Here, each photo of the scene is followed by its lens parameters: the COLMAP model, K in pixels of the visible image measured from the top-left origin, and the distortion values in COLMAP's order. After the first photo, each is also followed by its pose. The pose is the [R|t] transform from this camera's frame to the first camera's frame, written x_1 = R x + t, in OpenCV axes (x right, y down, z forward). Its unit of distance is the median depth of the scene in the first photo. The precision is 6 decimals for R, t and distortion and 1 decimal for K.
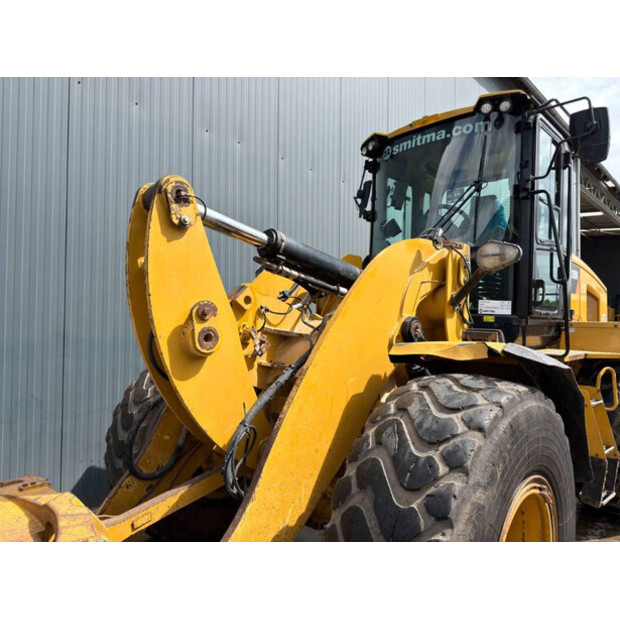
lens RADIAL K [[463.2, 0, 322.9], [0, 463.2, 315.7], [0, 0, 1]] dist [0.045249, -0.003570]
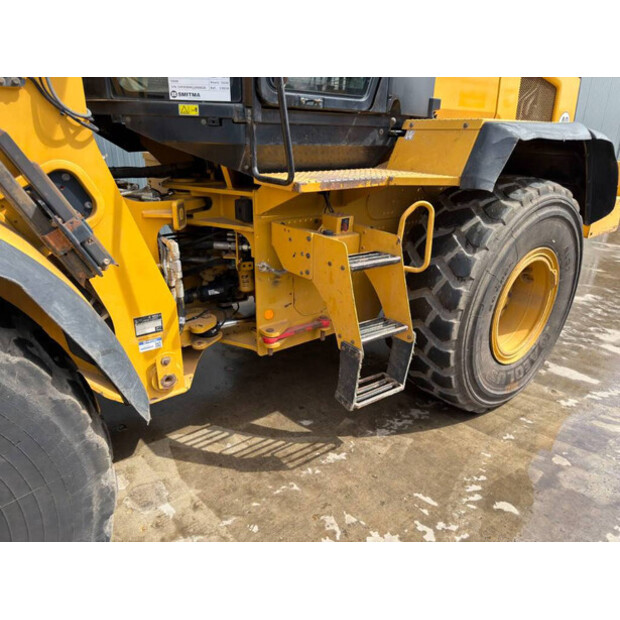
lens RADIAL K [[430.4, 0, 311.6], [0, 430.4, 311.9], [0, 0, 1]] dist [0.092390, -0.134304]
pose [[0.990029, 0.049812, -0.131764, 0.750403], [0.004598, 0.923466, 0.383652, 0.038308], [0.140790, -0.380433, 0.914029, 0.586799]]
